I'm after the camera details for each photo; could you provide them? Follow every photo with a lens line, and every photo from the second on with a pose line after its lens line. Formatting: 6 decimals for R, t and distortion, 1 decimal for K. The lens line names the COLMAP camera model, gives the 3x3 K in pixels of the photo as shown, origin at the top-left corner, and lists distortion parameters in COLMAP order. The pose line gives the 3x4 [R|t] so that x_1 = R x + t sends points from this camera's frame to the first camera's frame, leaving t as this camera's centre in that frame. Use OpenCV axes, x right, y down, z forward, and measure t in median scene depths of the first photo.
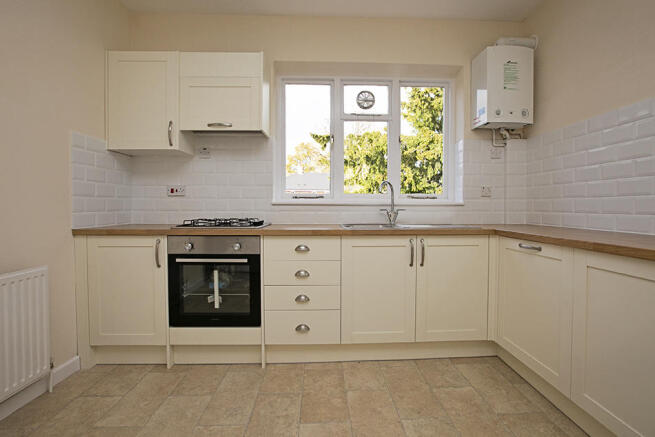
lens RADIAL K [[307.5, 0, 325.3], [0, 307.5, 217.5], [0, 0, 1]] dist [-0.036302, 0.006294]
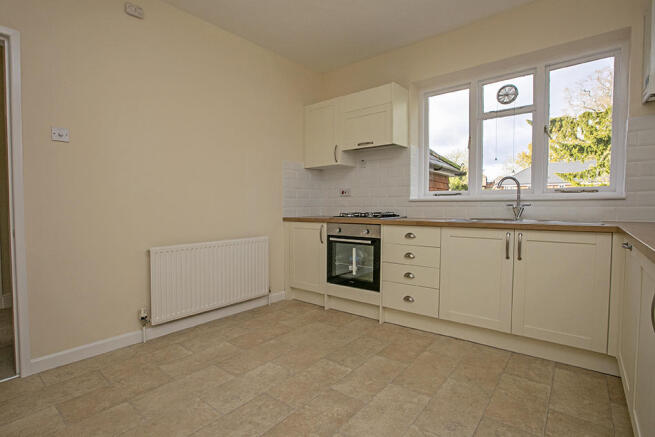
lens RADIAL K [[307.5, 0, 328.7], [0, 307.5, 217.0], [0, 0, 1]] dist [-0.036302, 0.006294]
pose [[0.762492, 0.017656, -0.646756, 0.479196], [-0.014105, 0.999844, 0.010667, 0.014492], [0.646843, 0.000989, 0.762622, -0.172015]]
